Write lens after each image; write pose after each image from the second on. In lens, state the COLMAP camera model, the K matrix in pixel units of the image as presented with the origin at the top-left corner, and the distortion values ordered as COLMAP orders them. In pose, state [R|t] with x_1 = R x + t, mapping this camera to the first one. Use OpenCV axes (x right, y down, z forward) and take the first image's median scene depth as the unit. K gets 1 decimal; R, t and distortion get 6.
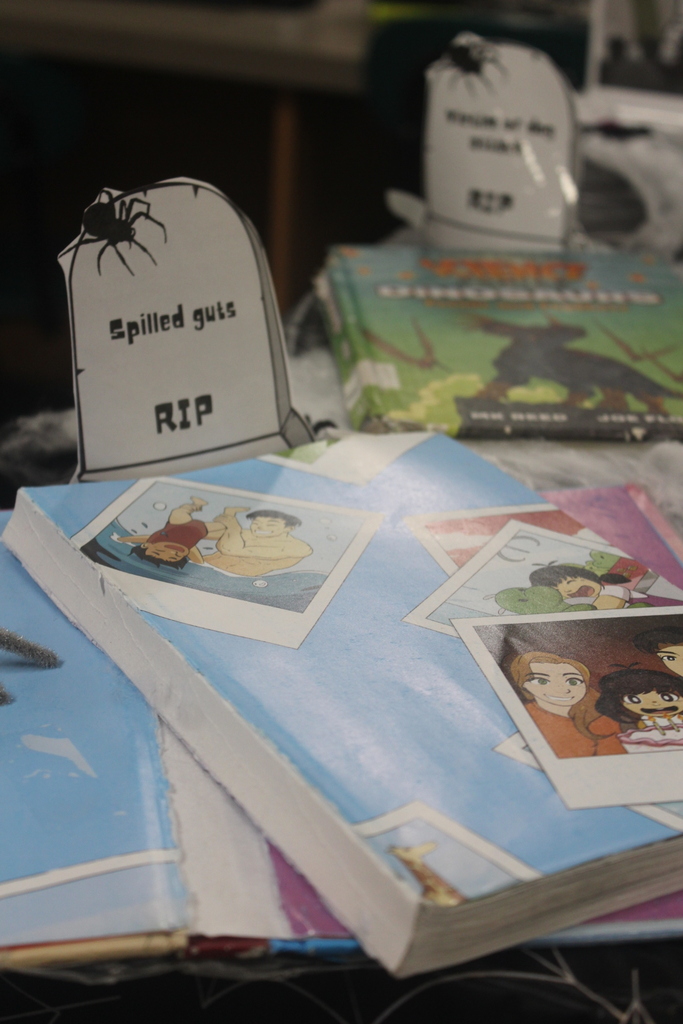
lens RADIAL K [[1789.8, 0, 341.5], [0, 1789.8, 512.0], [0, 0, 1]] dist [-0.013402, 0.154018]
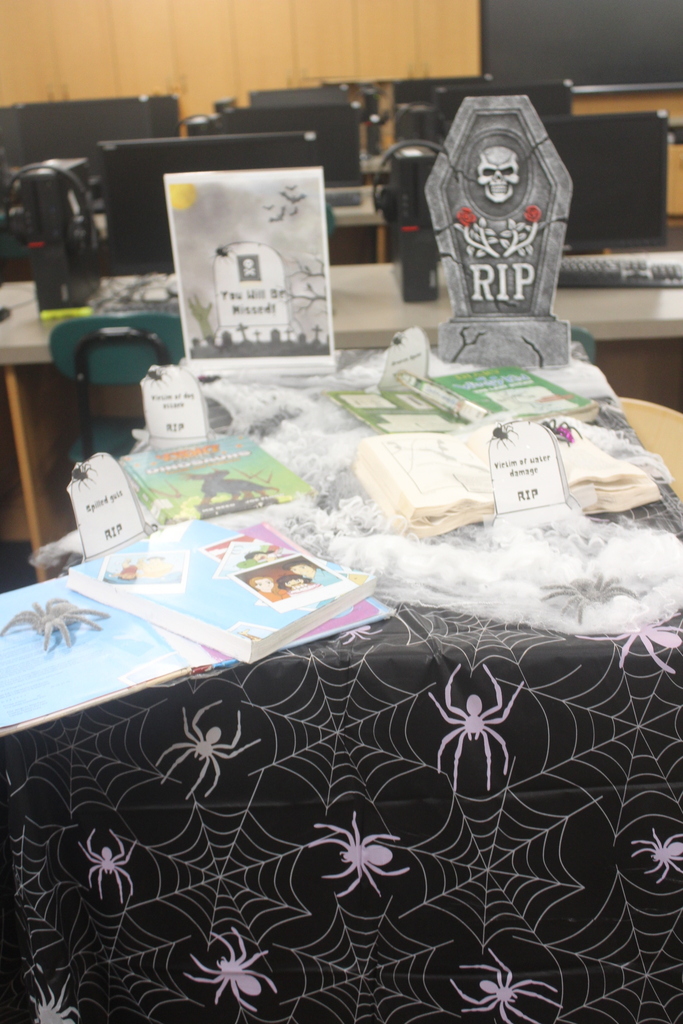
lens RADIAL K [[1162.8, 0, 341.5], [0, 1162.8, 512.0], [0, 0, 1]] dist [-0.005964, -0.003675]
pose [[0.935812, -0.215598, 0.278880, -0.231458], [0.225934, 0.974130, -0.005059, 0.006168], [-0.270574, 0.067743, 0.960313, -0.810790]]
